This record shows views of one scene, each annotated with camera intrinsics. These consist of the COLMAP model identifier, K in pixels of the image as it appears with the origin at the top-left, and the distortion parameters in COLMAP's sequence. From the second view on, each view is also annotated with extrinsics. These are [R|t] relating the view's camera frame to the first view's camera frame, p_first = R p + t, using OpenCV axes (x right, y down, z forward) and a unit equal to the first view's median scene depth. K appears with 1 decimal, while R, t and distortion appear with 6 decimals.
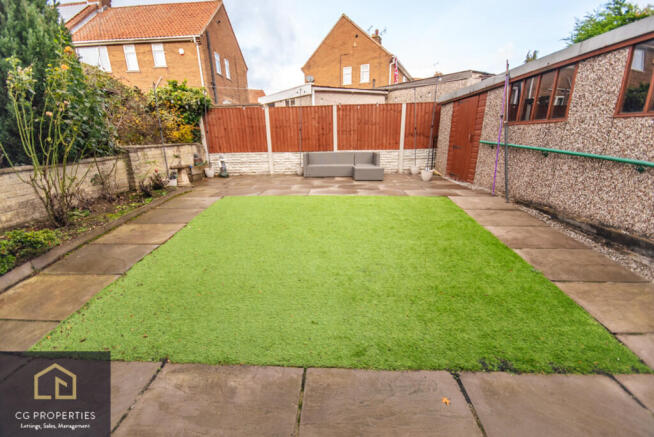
lens RADIAL K [[265.8, 0, 326.9], [0, 265.8, 218.6], [0, 0, 1]] dist [0.004160, -0.001843]
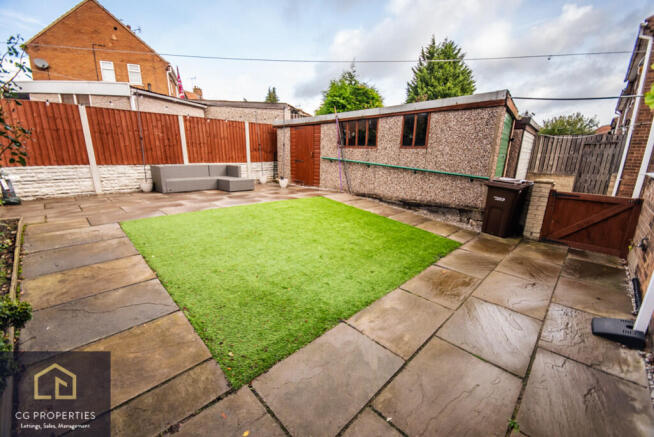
lens RADIAL K [[265.8, 0, 329.0], [0, 265.8, 217.7], [0, 0, 1]] dist [0.004160, -0.001843]
pose [[0.664205, -0.148116, 0.732730, -0.437773], [0.183788, 0.982445, 0.031994, -0.006762], [-0.724606, 0.113416, 0.679767, 0.026215]]
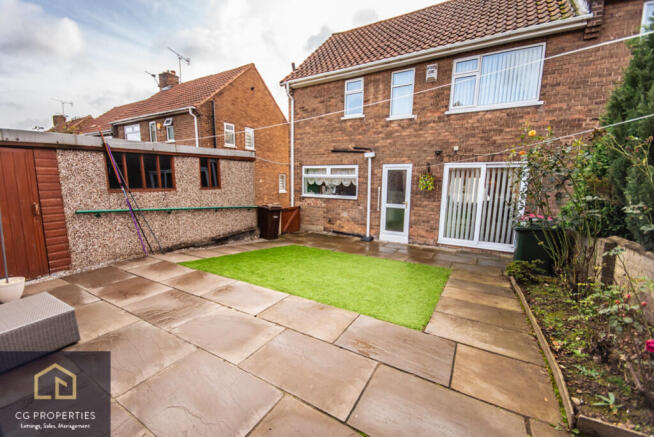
lens RADIAL K [[265.8, 0, 327.6], [0, 265.8, 221.2], [0, 0, 1]] dist [0.004160, -0.001843]
pose [[-0.888032, -0.055407, 0.456431, -0.366218], [0.143149, 0.910055, 0.388983, -0.402277], [-0.436930, 0.410767, -0.800227, 1.144614]]
